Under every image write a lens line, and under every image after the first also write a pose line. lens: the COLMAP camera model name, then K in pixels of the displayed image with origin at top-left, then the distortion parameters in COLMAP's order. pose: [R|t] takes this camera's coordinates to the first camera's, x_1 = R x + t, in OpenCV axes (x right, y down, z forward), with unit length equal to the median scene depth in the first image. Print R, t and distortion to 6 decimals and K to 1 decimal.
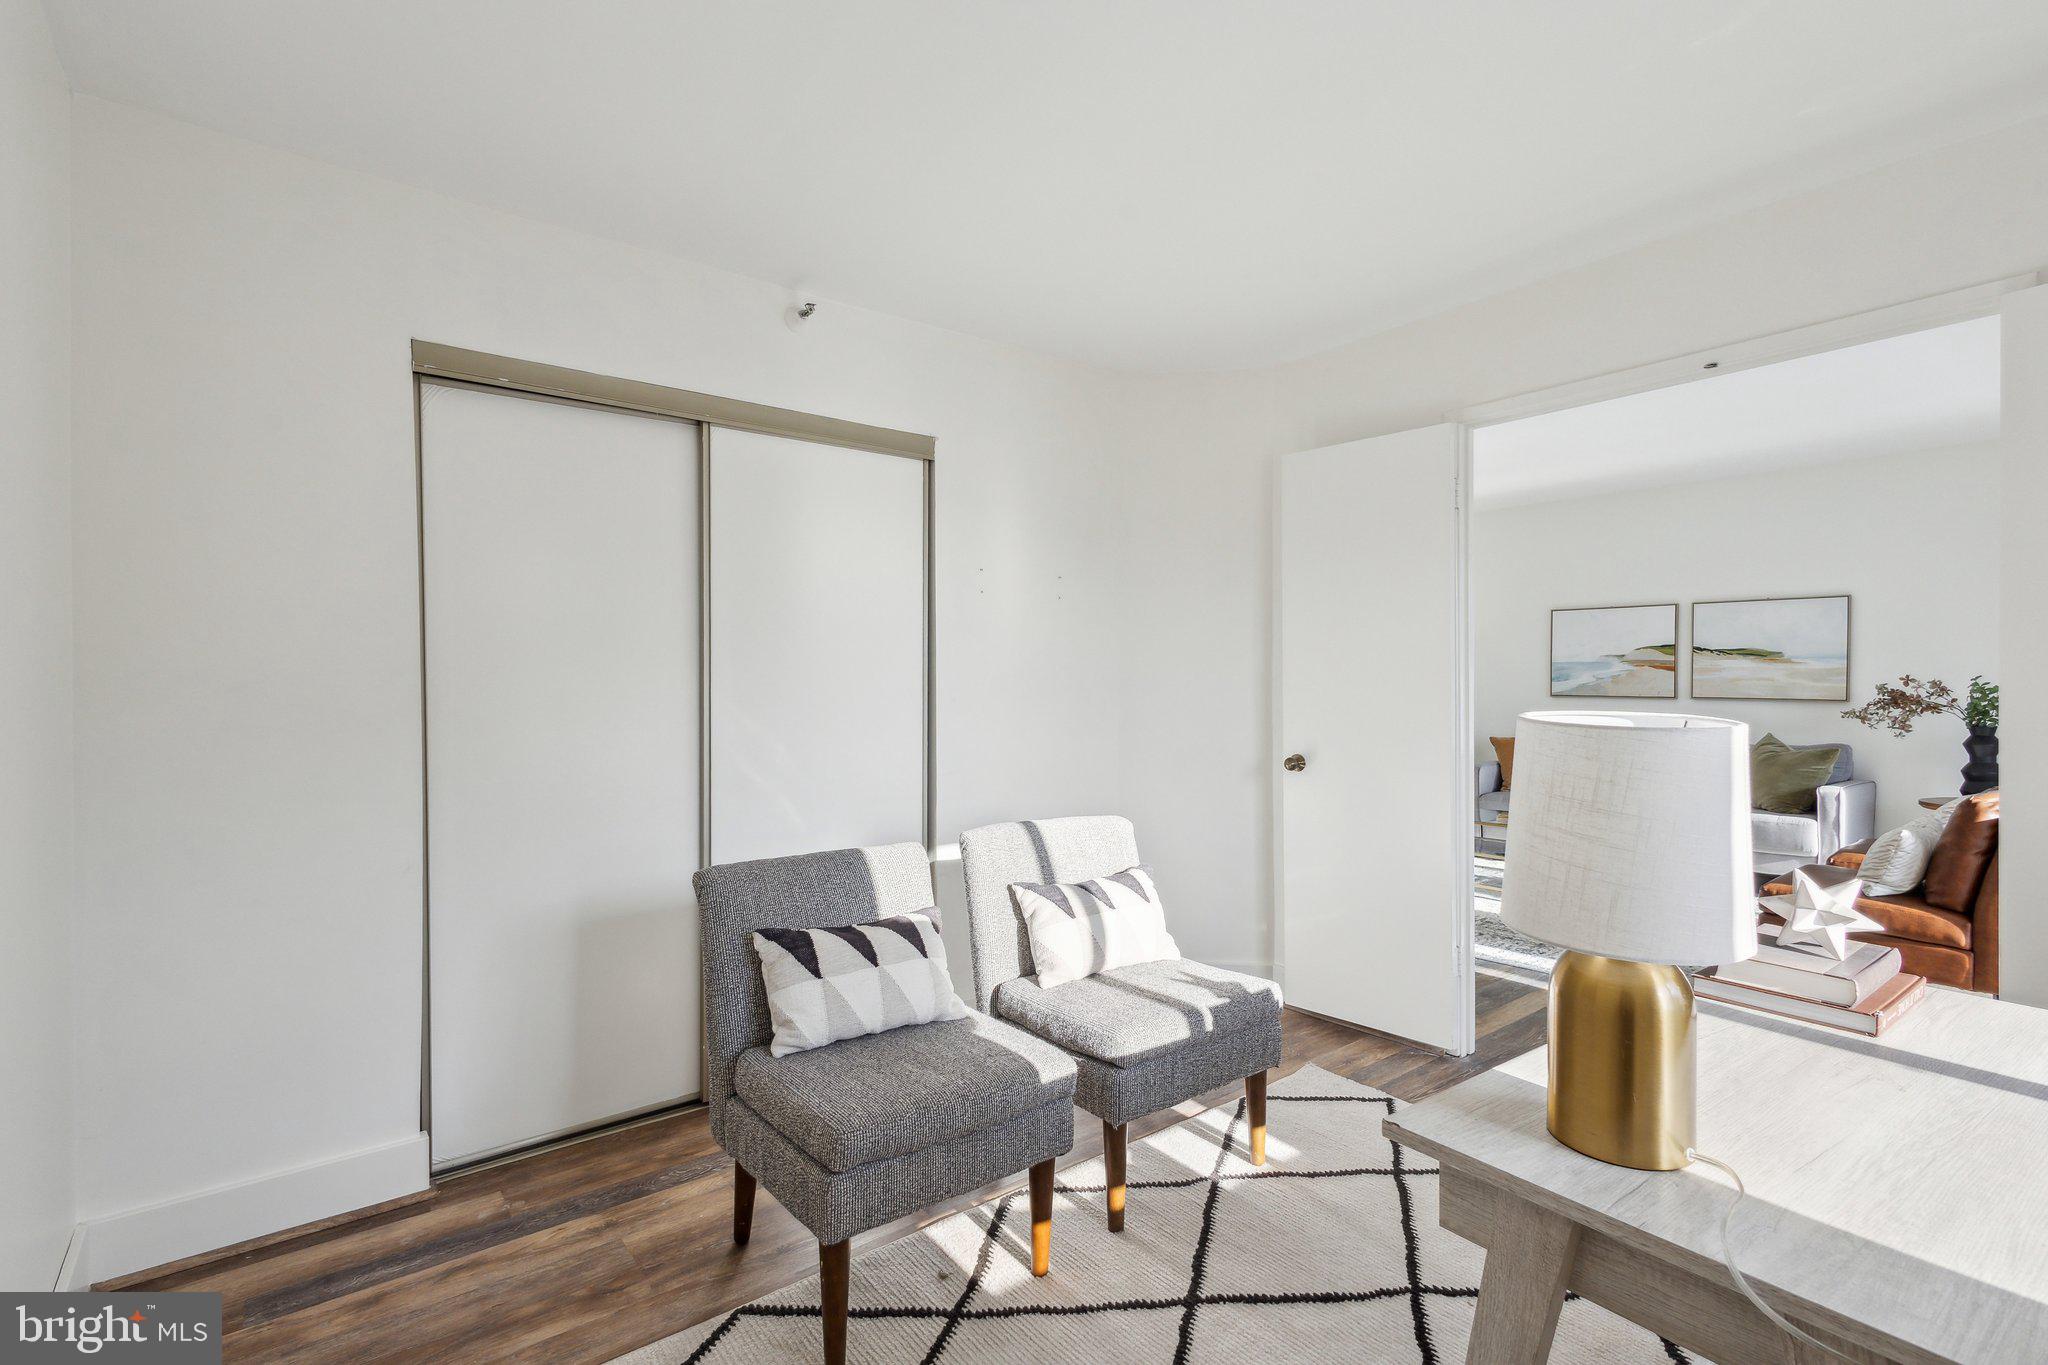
lens RADIAL K [[941.8, 0, 1039.1], [0, 941.8, 680.3], [0, 0, 1]] dist [0.013615, -0.002881]
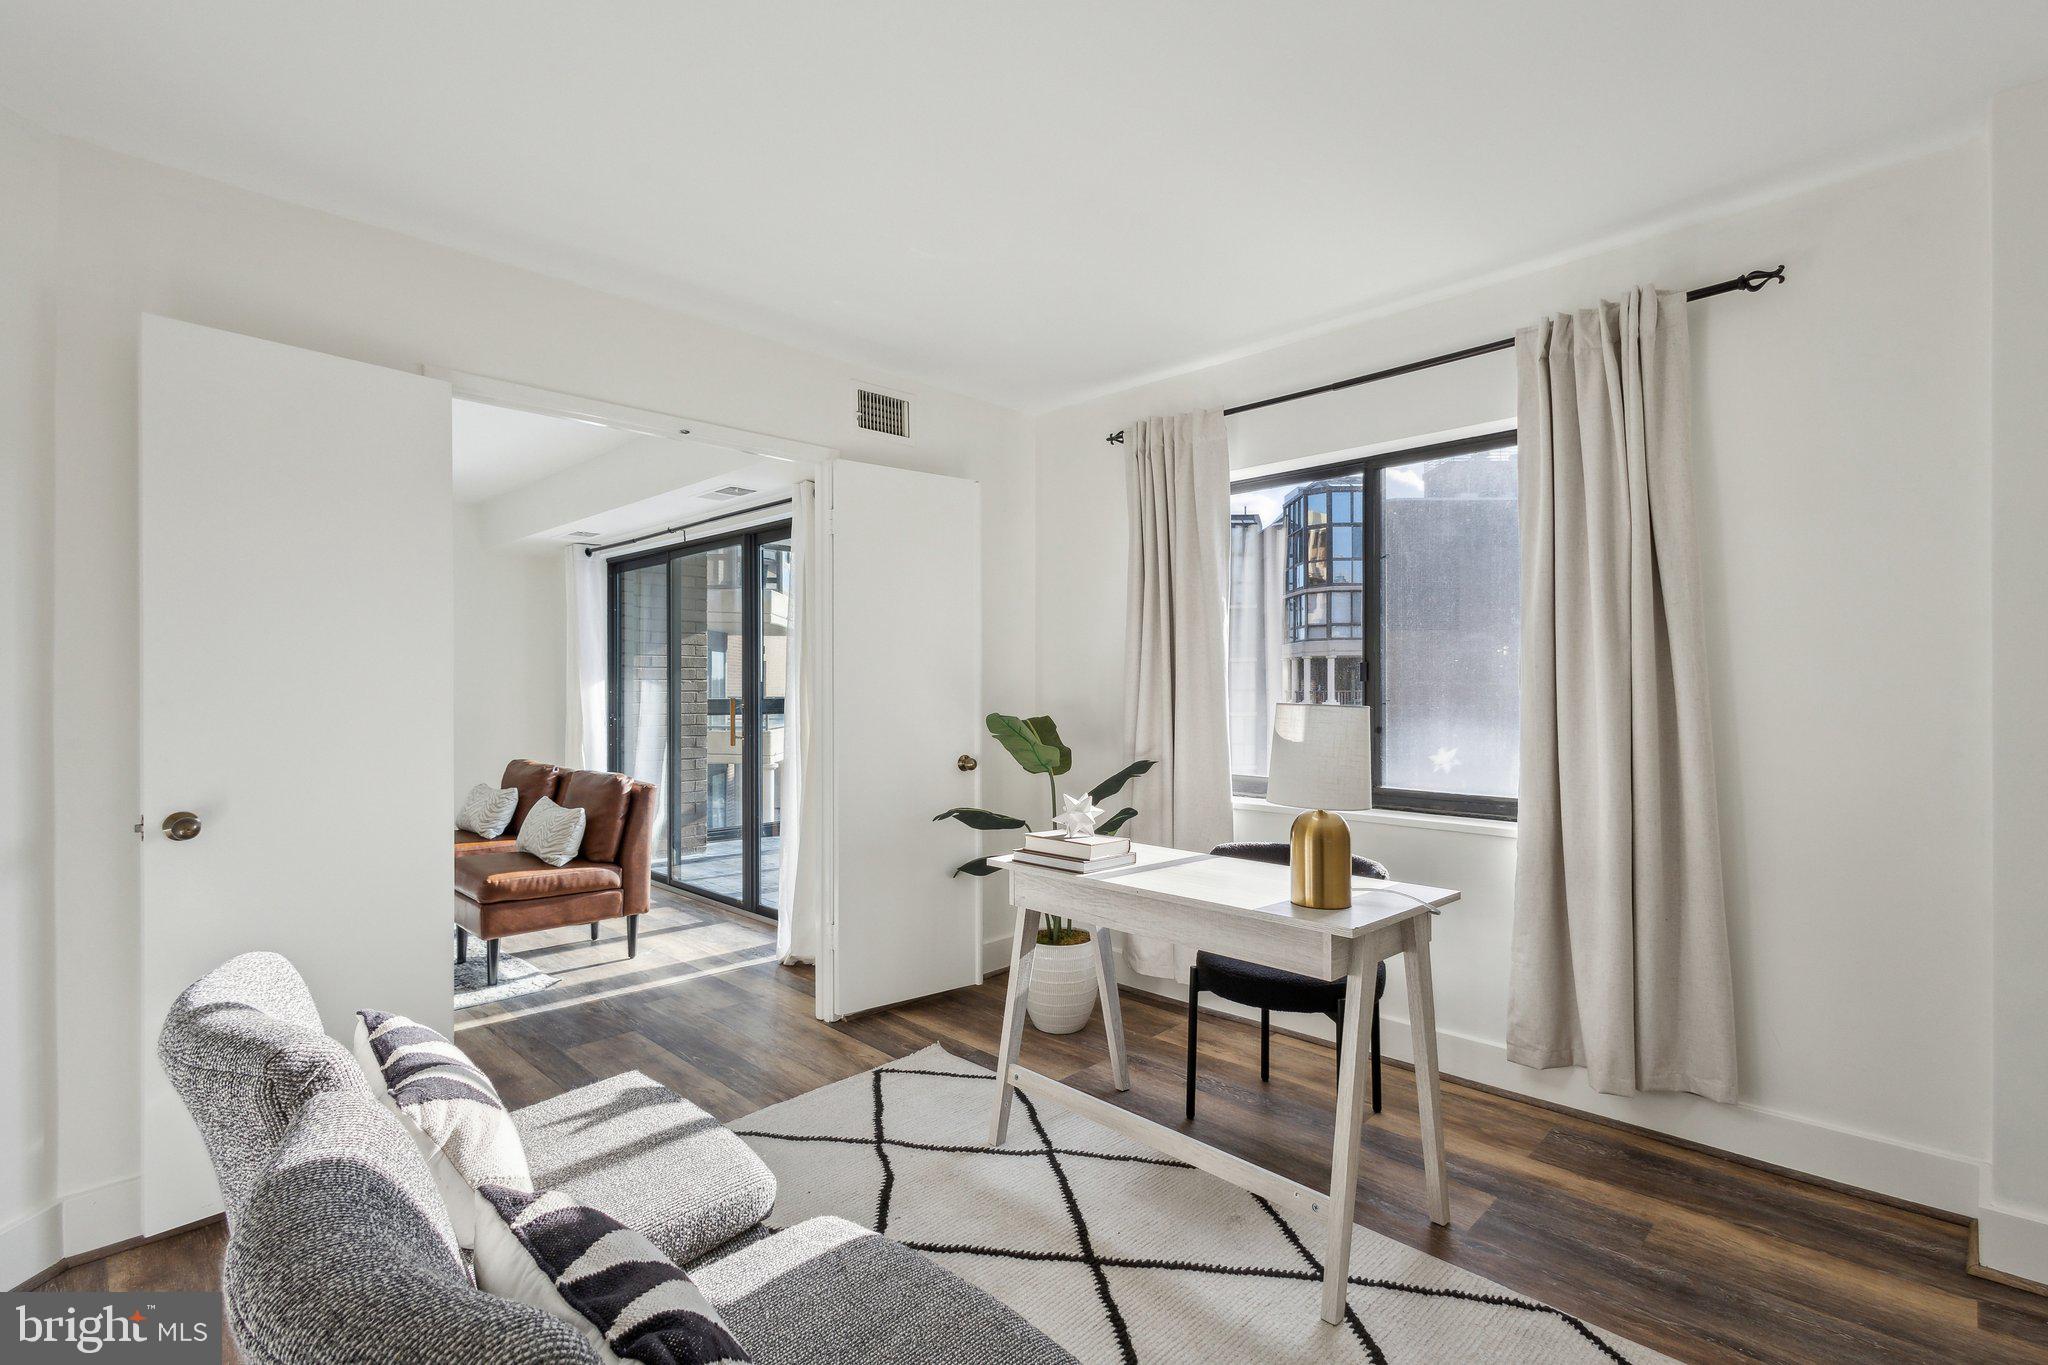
lens RADIAL K [[941.8, 0, 1018.5], [0, 941.8, 689.9], [0, 0, 1]] dist [0.013615, -0.002881]
pose [[-0.135351, 0.002871, 0.990793, -0.449428], [0.002413, 0.999994, -0.002568, 0.003743], [-0.990795, 0.002043, -0.135358, 0.614078]]
